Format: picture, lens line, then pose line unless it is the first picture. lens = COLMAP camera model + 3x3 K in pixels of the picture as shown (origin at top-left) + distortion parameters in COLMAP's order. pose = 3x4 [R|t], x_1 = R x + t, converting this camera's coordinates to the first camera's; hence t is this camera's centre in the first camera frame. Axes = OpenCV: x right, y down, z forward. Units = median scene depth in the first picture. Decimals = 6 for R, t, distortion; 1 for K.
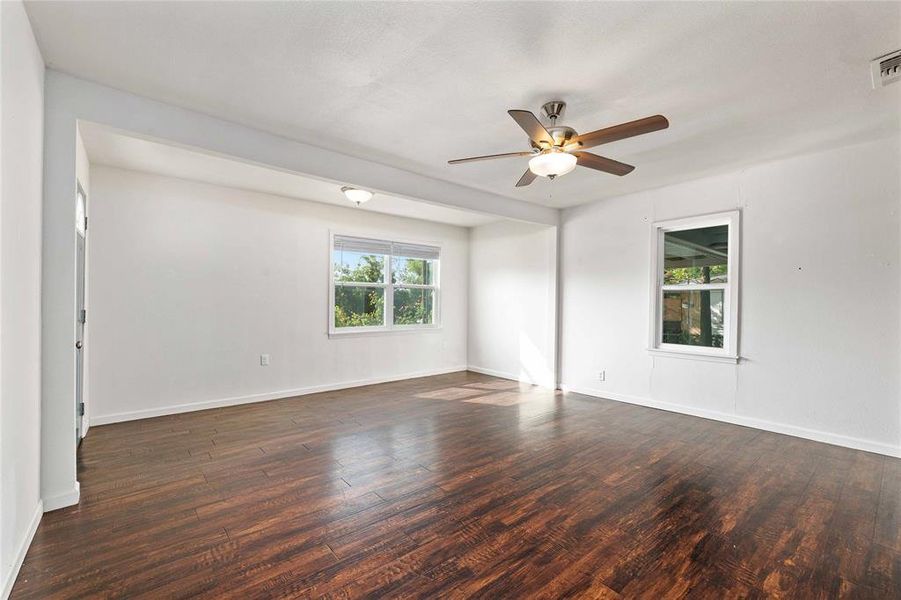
lens RADIAL K [[387.6, 0, 448.9], [0, 387.6, 301.9], [0, 0, 1]] dist [0.000594, 0.000354]
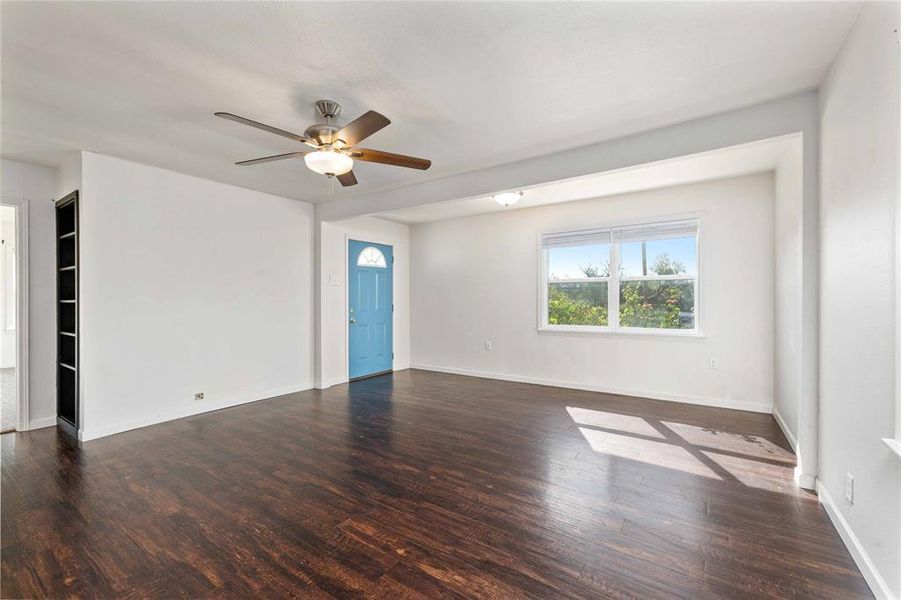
lens RADIAL K [[372.4, 0, 447.6], [0, 372.4, 306.7], [0, 0, 1]] dist [-0.000048, 0.000129]
pose [[0.275542, 0.016233, -0.961152, 0.811800], [0.009994, 0.999755, 0.019749, -0.003316], [0.961237, -0.015047, 0.275312, 0.661259]]
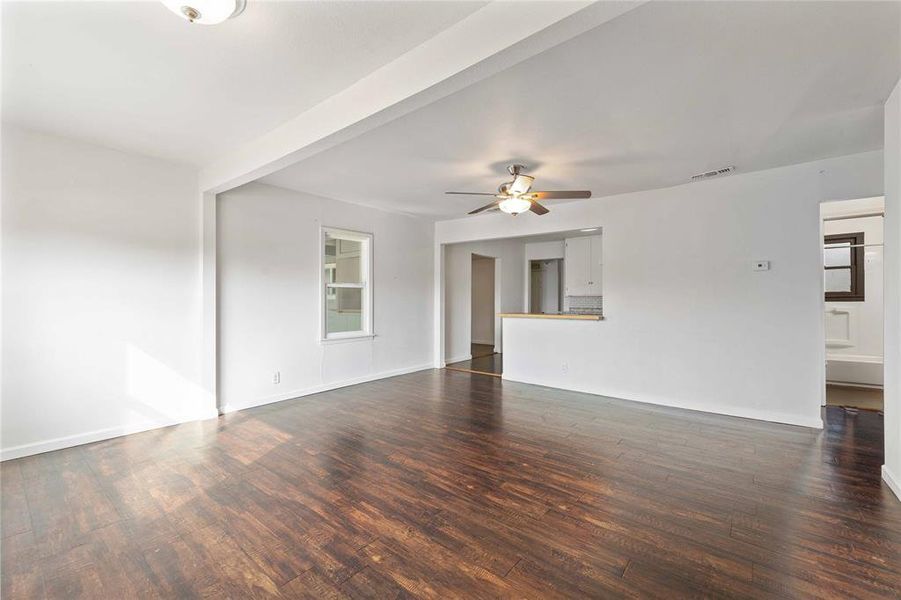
lens RADIAL K [[381.0, 0, 445.1], [0, 381.0, 303.1], [0, 0, 1]] dist [0.000000, -0.000024]
pose [[-0.187159, -0.019003, 0.982146, -0.713462], [-0.000140, 0.999813, 0.019318, -0.006306], [-0.982330, 0.003478, -0.187127, 0.978477]]
